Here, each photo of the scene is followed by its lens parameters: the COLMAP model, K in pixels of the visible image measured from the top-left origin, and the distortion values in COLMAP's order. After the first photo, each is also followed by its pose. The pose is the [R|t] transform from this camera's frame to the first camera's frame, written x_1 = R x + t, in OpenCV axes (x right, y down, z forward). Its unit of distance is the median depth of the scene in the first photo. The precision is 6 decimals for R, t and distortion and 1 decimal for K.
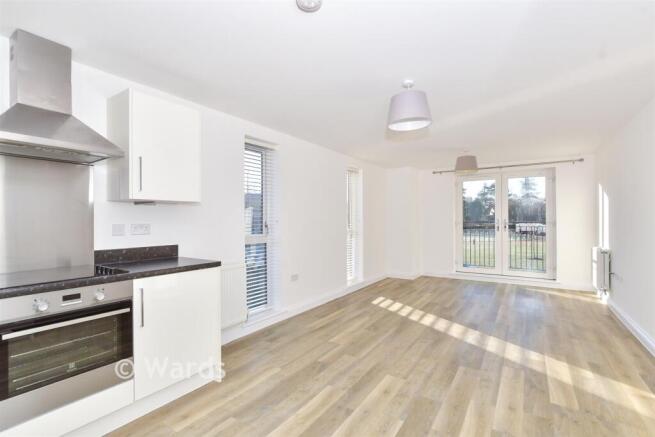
lens RADIAL K [[304.8, 0, 327.0], [0, 304.8, 221.1], [0, 0, 1]] dist [-0.017333, 0.001393]
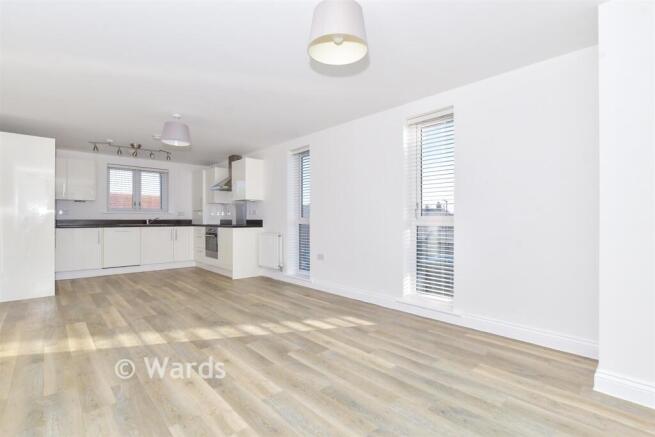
lens RADIAL K [[304.8, 0, 326.9], [0, 304.8, 218.9], [0, 0, 1]] dist [-0.017333, 0.001393]
pose [[-0.234297, 0.003597, -0.972159, 0.999280], [-0.001294, 0.999991, 0.004012, 0.041699], [0.972164, 0.002198, -0.234290, 1.313137]]
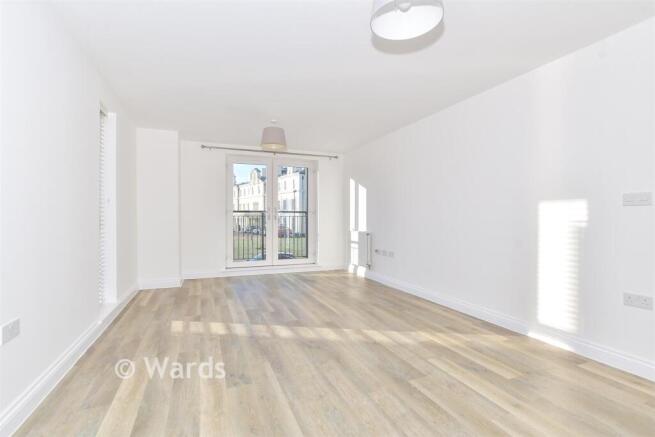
lens RADIAL K [[304.8, 0, 327.5], [0, 304.8, 218.4], [0, 0, 1]] dist [-0.017333, 0.001393]
pose [[0.564505, 0.001962, 0.825427, -0.195294], [-0.000057, 0.999997, -0.002338, 0.048477], [-0.825430, 0.001273, 0.564503, 0.483202]]
